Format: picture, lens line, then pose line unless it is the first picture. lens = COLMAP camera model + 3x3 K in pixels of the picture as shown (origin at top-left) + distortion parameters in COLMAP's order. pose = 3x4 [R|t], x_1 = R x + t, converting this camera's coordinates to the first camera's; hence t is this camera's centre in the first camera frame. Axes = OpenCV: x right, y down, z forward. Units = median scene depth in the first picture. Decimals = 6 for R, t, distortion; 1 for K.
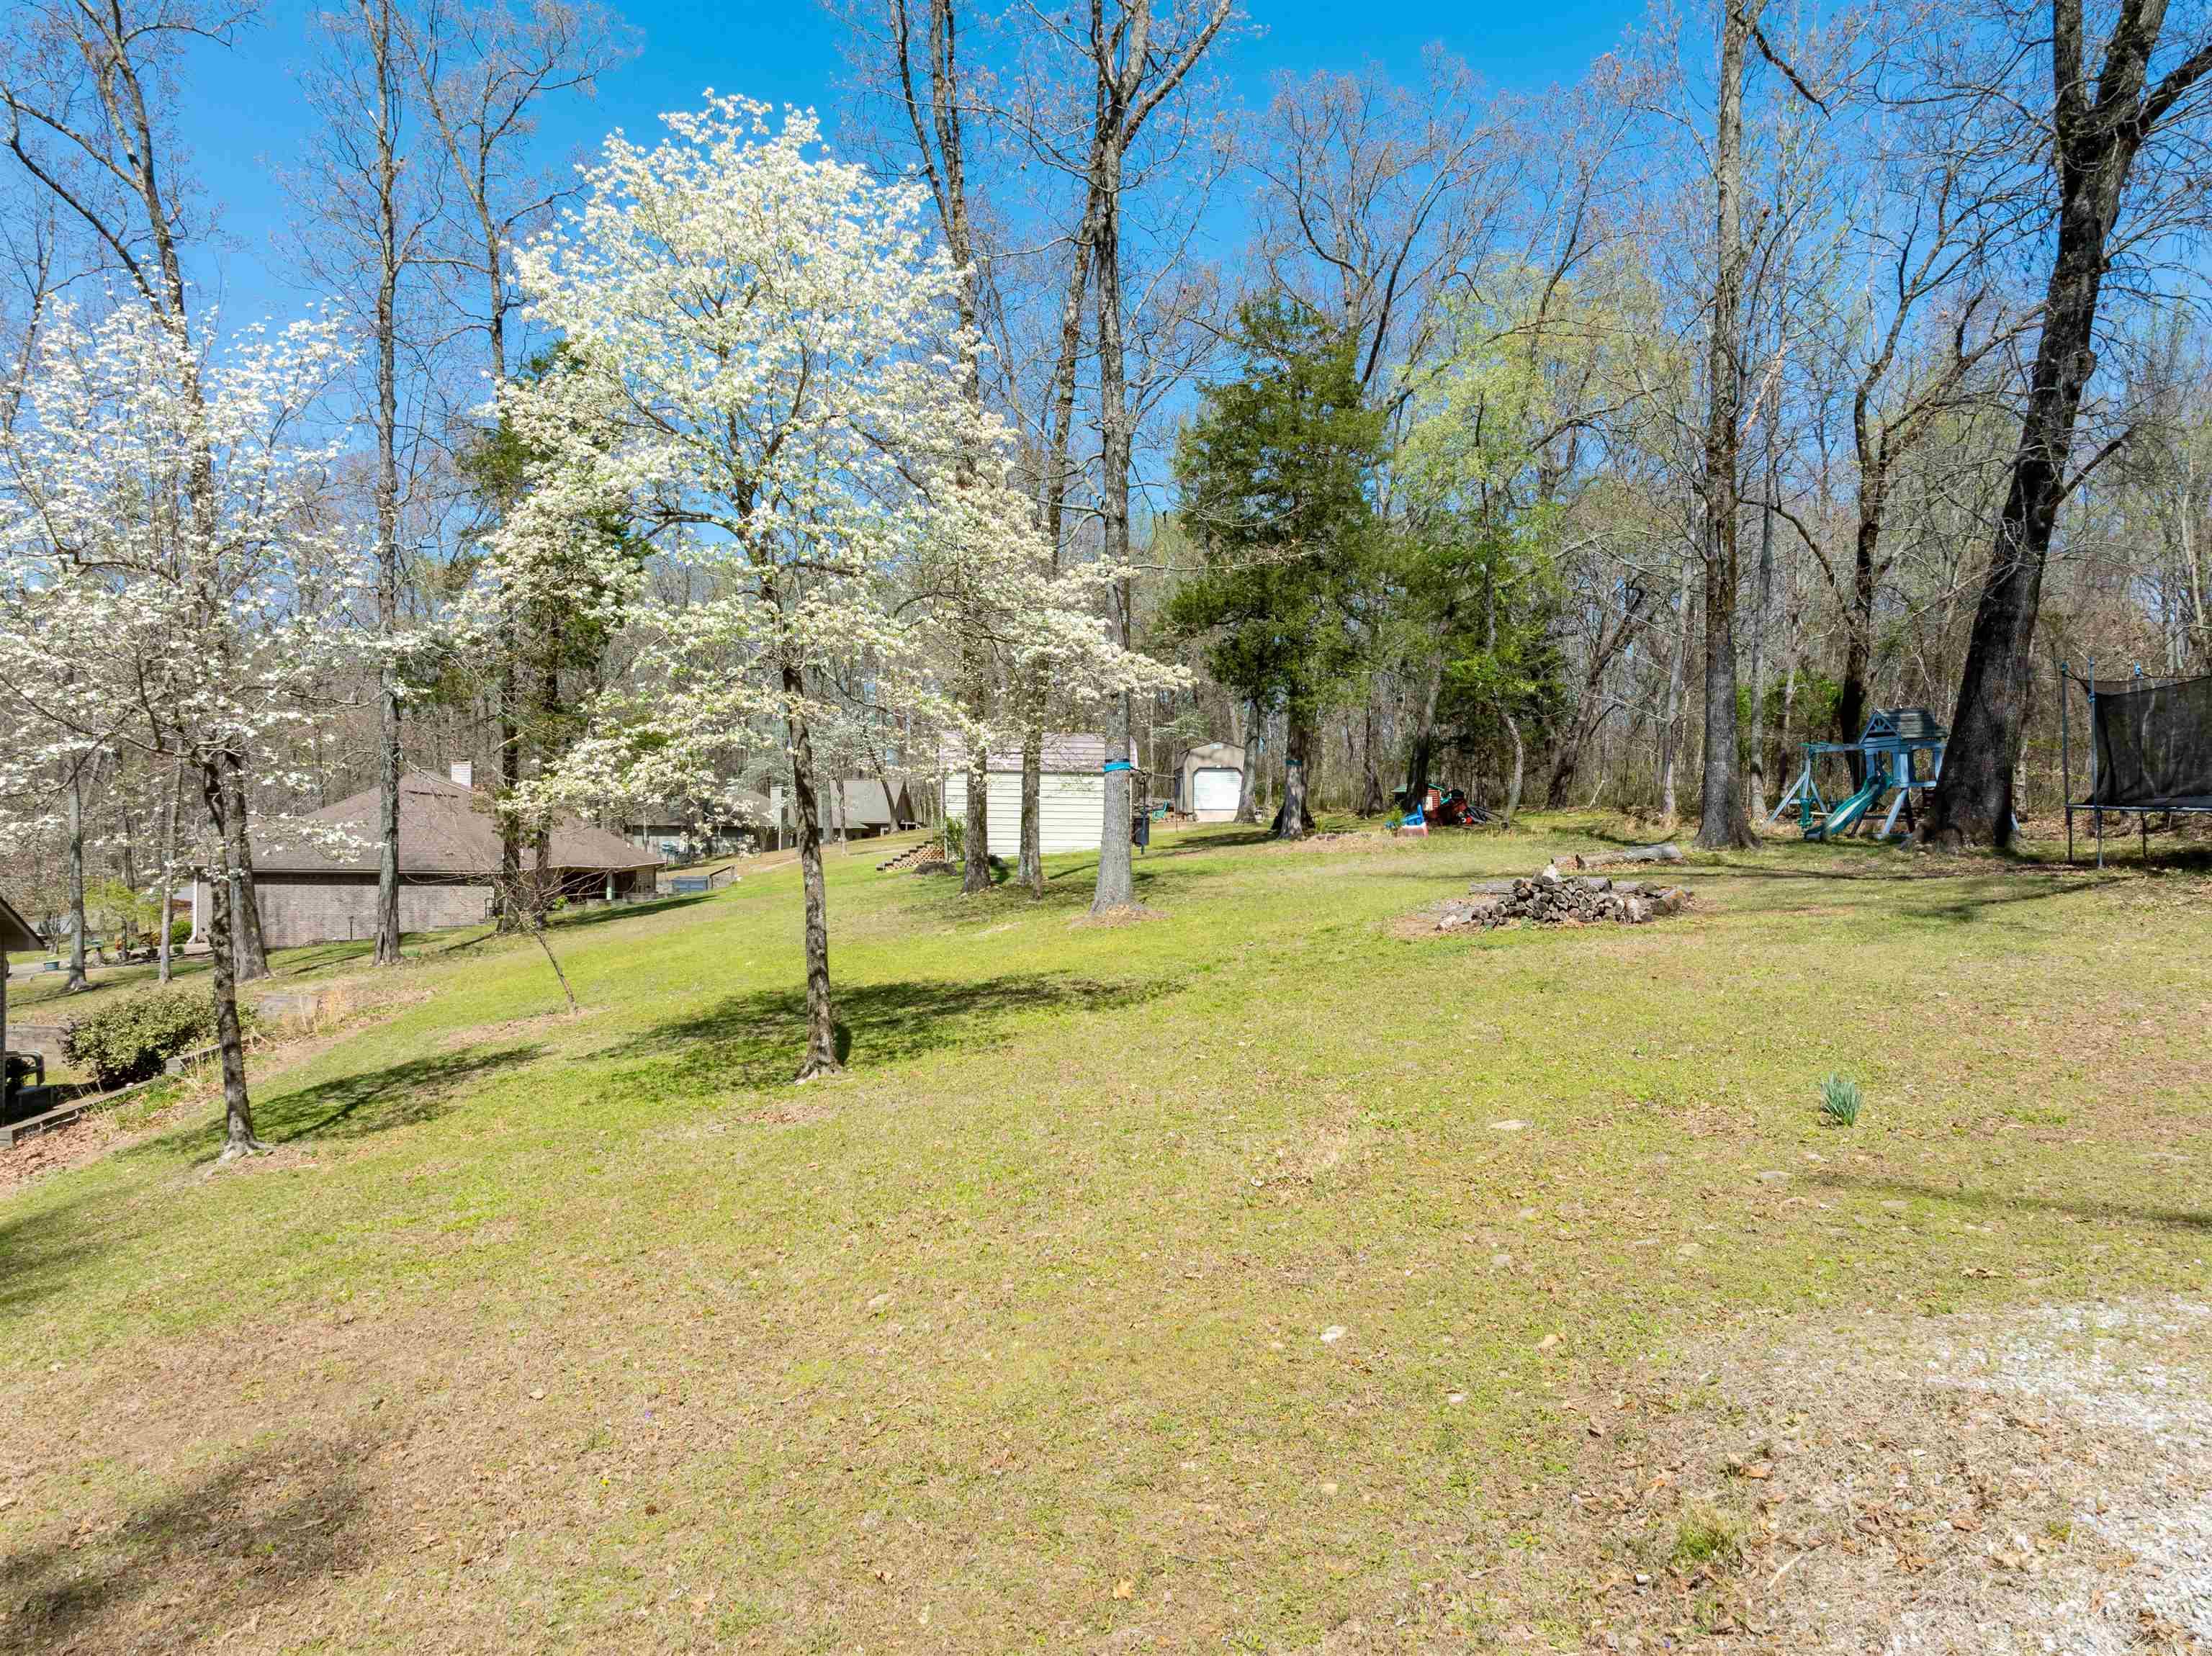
lens RADIAL K [[1558.1, 0, 1105.3], [0, 1558.1, 835.5], [0, 0, 1]] dist [-0.042702, 0.031426]
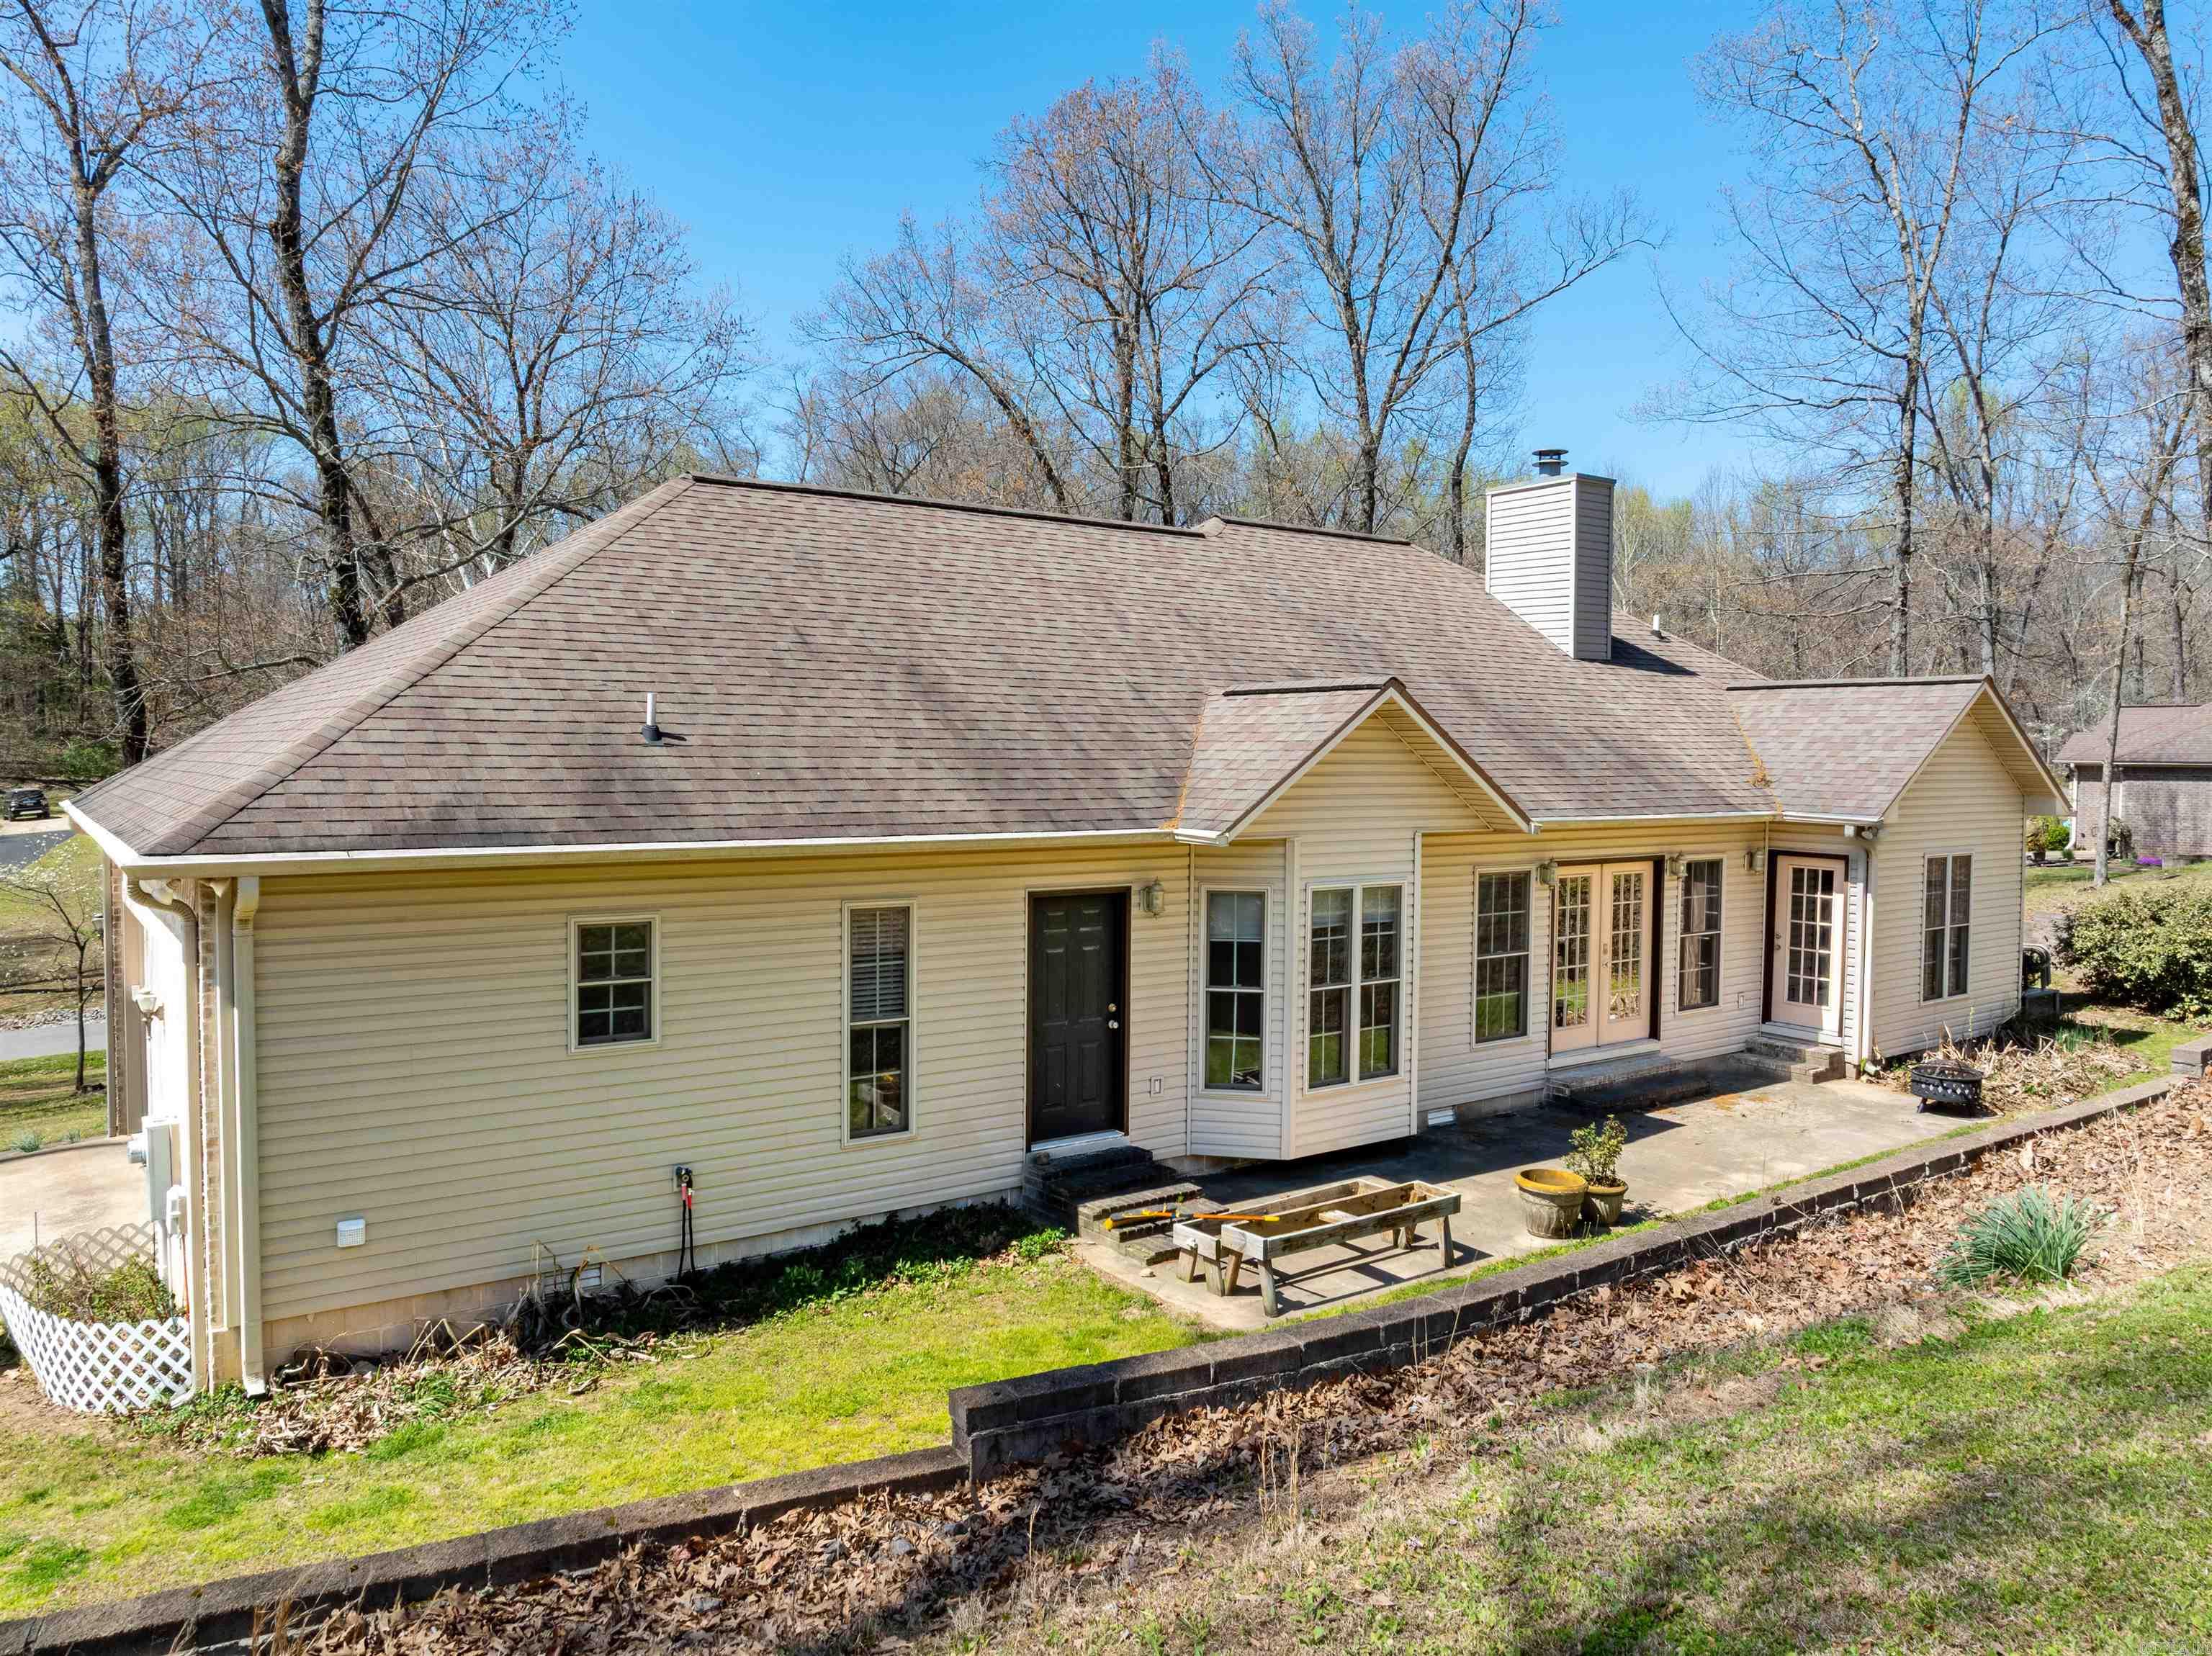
lens RADIAL K [[1558.1, 0, 1111.8], [0, 1558.1, 800.9], [0, 0, 1]] dist [-0.042702, 0.031426]
pose [[0.507716, 0.020471, -0.861281, -0.236938], [0.000477, 0.999711, 0.024042, 0.042479], [0.861524, -0.012617, 0.507560, 0.169570]]
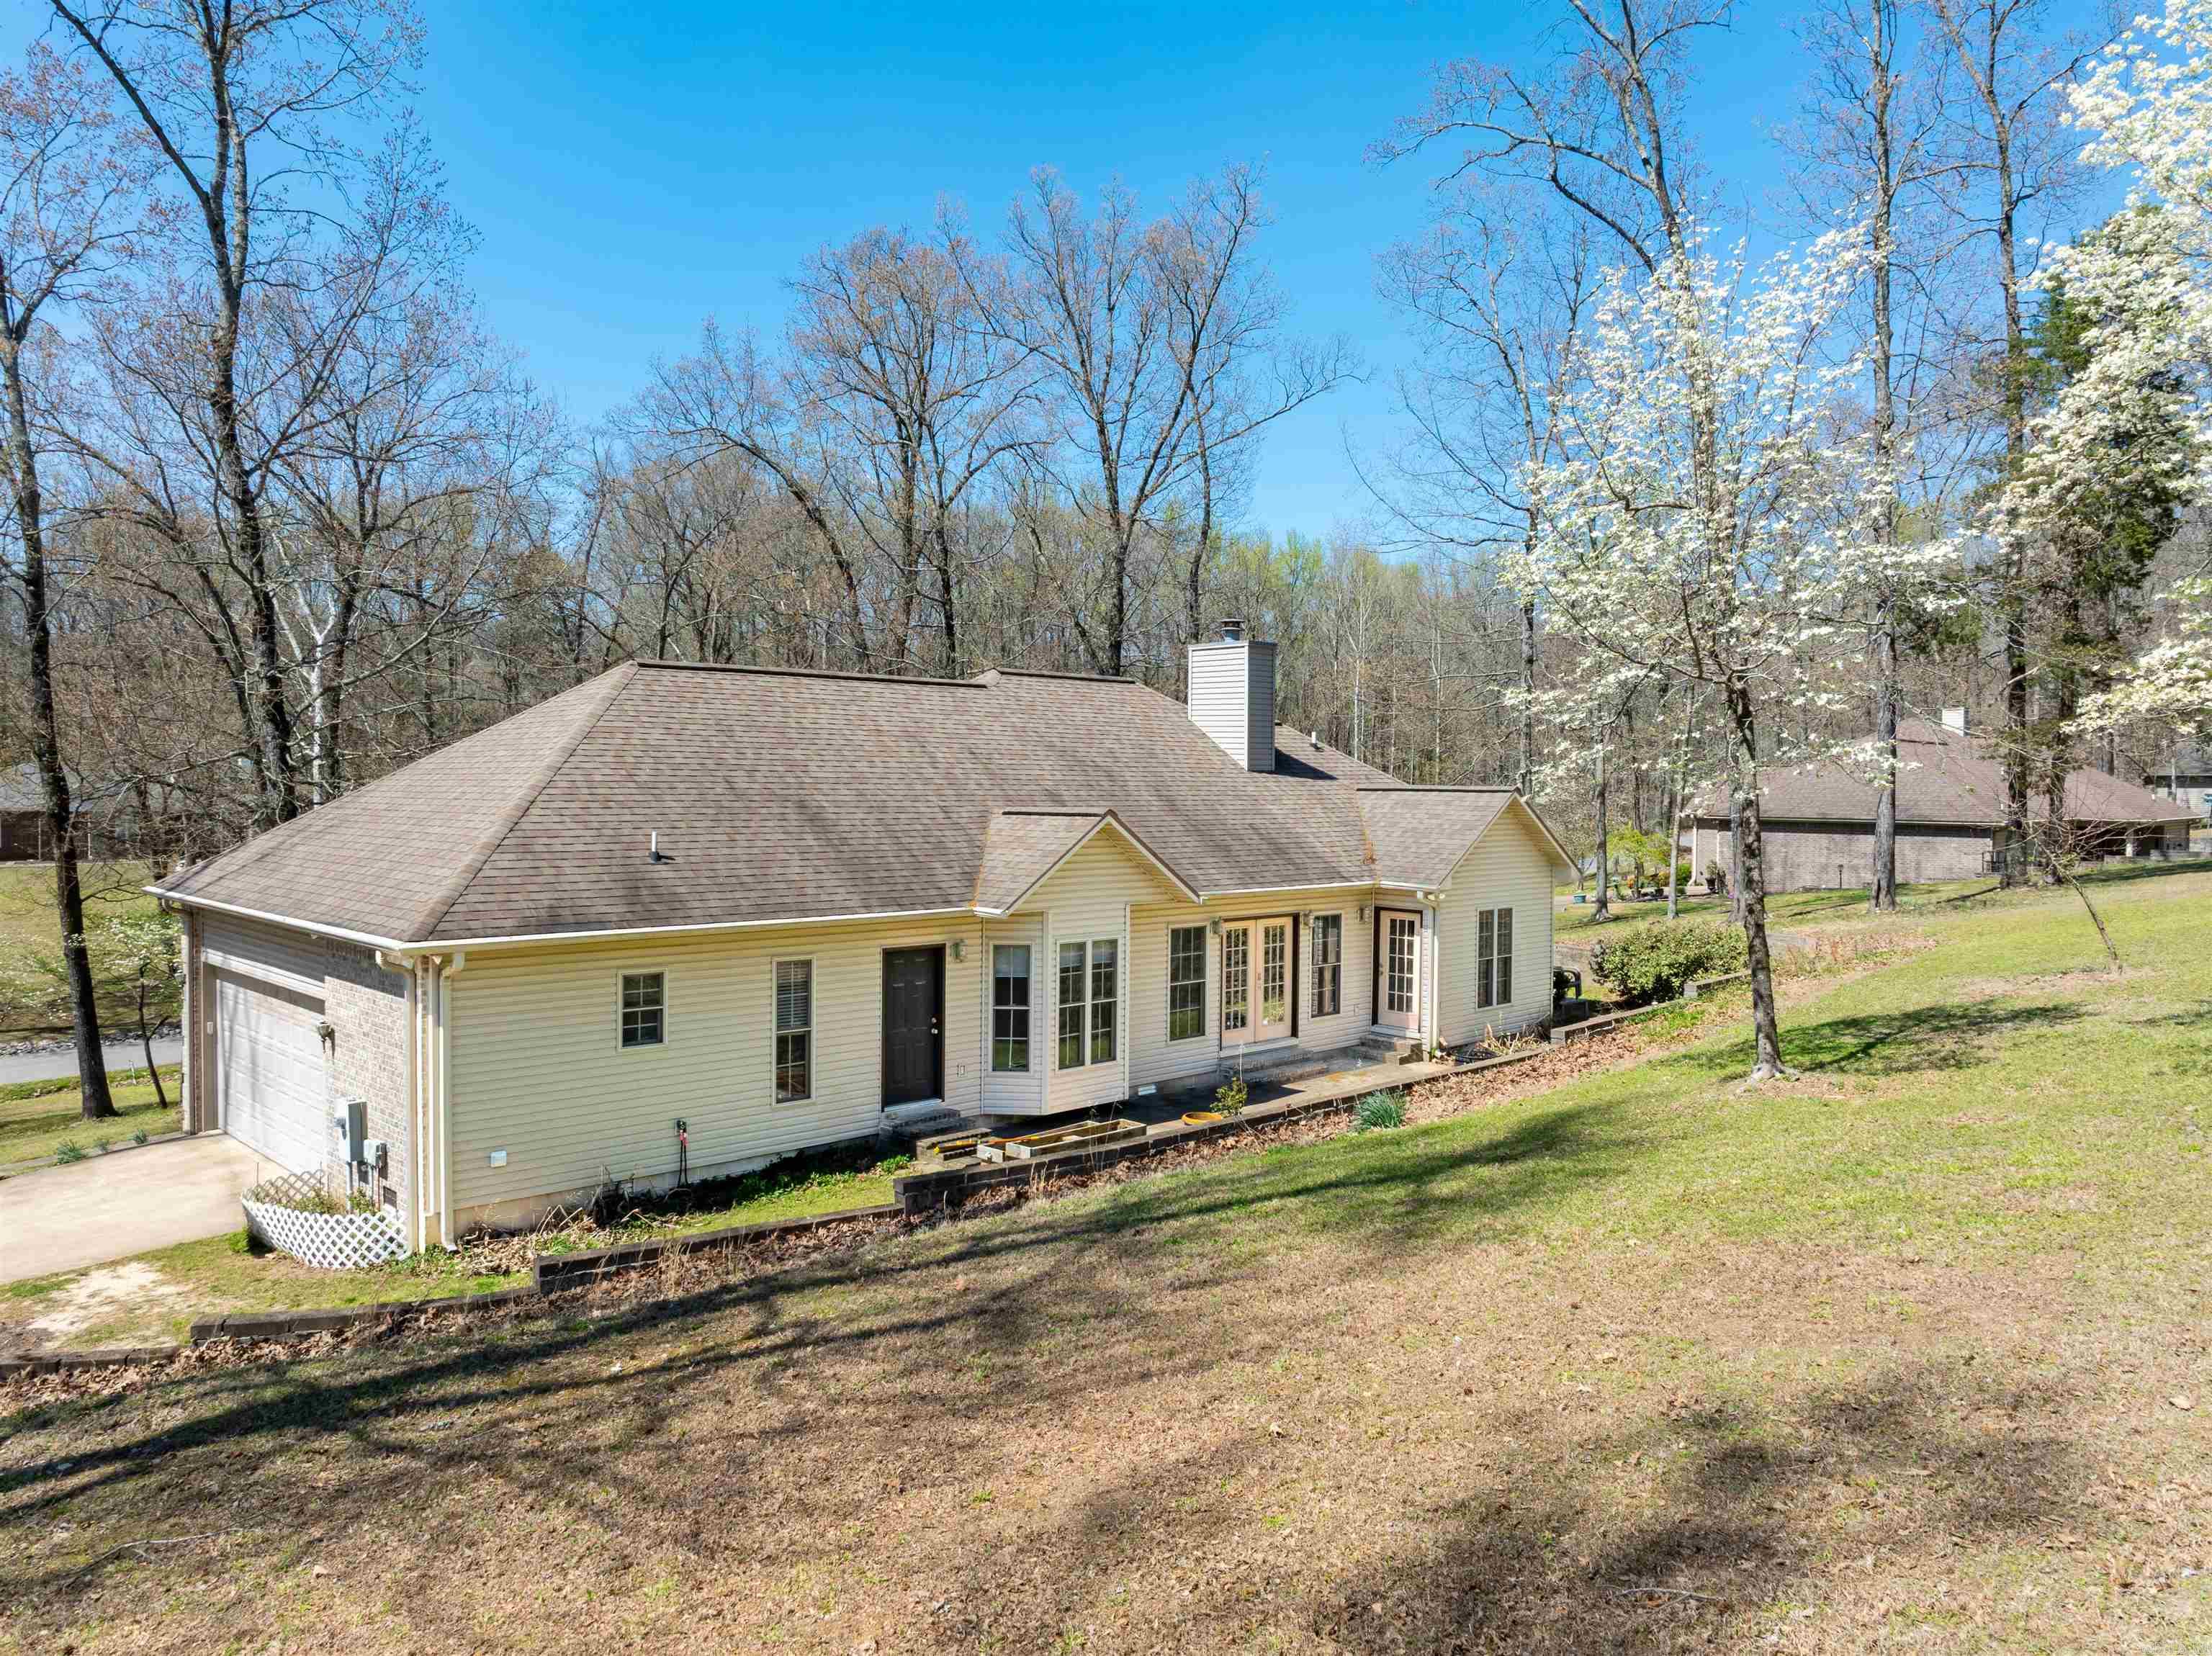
lens RADIAL K [[1558.1, 0, 1116.0], [0, 1558.1, 807.9], [0, 0, 1]] dist [-0.042702, 0.031426]
pose [[0.632181, 0.007219, -0.774787, -0.020835], [0.001063, 0.999948, 0.010185, 0.008865], [0.774820, -0.007262, 0.632140, 0.013142]]
